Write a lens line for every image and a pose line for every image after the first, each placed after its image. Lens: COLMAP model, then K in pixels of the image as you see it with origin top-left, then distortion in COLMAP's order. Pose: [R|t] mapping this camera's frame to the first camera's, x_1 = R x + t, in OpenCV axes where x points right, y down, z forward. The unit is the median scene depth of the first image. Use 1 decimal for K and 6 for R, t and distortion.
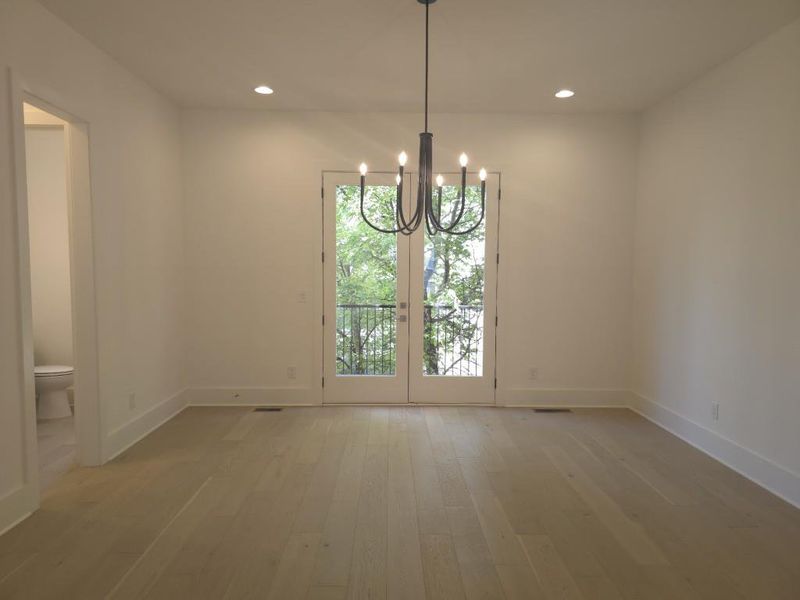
lens RADIAL K [[538.5, 0, 401.8], [0, 538.5, 301.4], [0, 0, 1]] dist [0.088379, -0.083626]
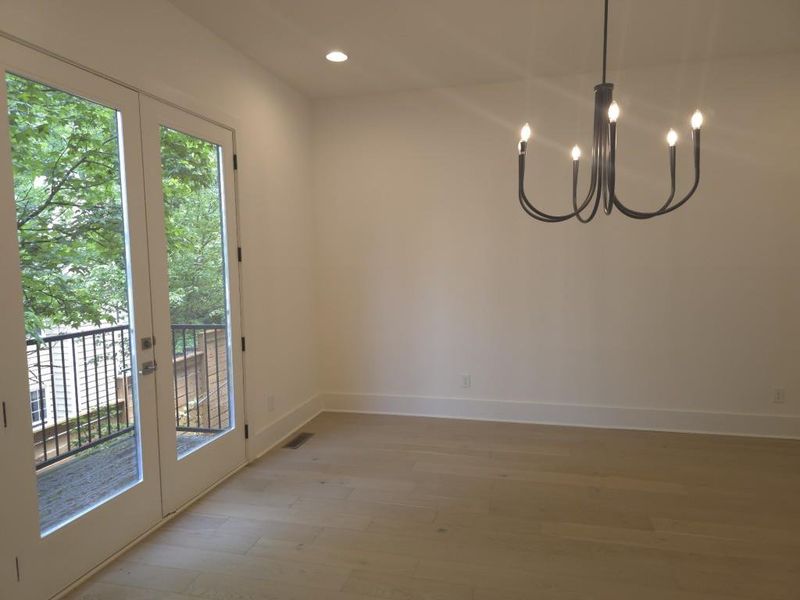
lens RADIAL K [[538.5, 0, 401.8], [0, 538.5, 301.4], [0, 0, 1]] dist [0.088379, -0.083626]
pose [[0.263764, -0.085580, 0.960783, -0.498816], [0.077373, 0.994724, 0.067362, -0.055637], [-0.961479, 0.056571, 0.268994, 0.684512]]
